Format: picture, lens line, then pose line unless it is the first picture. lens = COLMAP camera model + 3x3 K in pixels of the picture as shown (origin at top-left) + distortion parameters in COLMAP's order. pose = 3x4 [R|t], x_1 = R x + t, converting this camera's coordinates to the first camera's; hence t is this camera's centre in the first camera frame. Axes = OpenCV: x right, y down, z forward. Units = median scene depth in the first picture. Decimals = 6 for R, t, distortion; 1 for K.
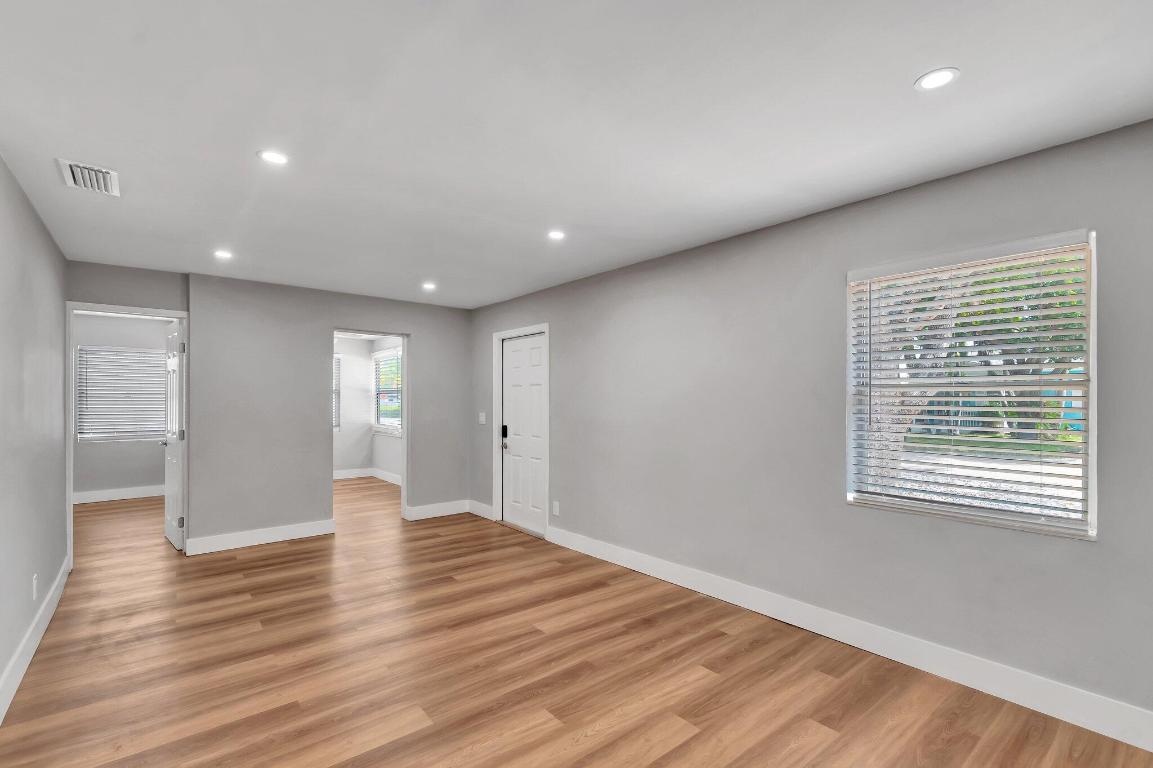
lens RADIAL K [[509.2, 0, 573.0], [0, 509.2, 388.8], [0, 0, 1]] dist [0.005680, -0.002353]
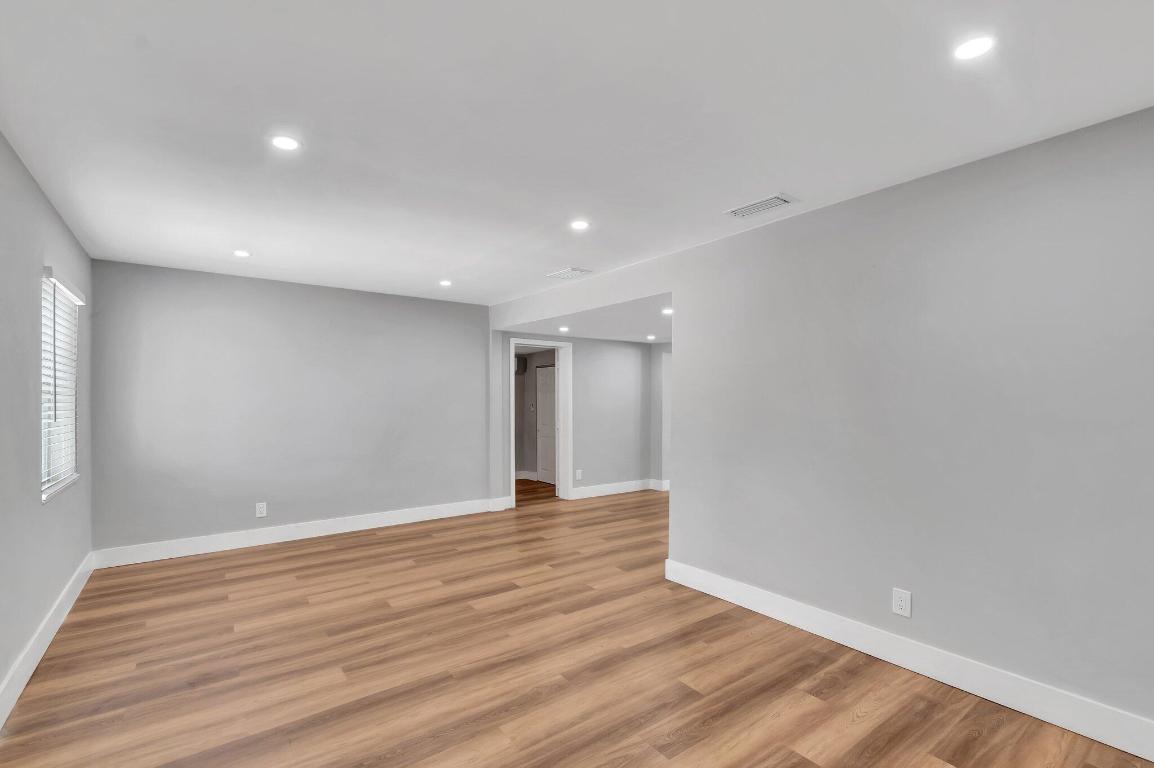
lens RADIAL K [[509.6, 0, 572.8], [0, 509.6, 392.6], [0, 0, 1]] dist [0.005680, -0.002353]
pose [[-0.998597, -0.002559, 0.052889, -0.539778], [-0.003751, 0.999741, -0.022449, 0.036265], [-0.052818, -0.022616, -0.998348, 2.039052]]
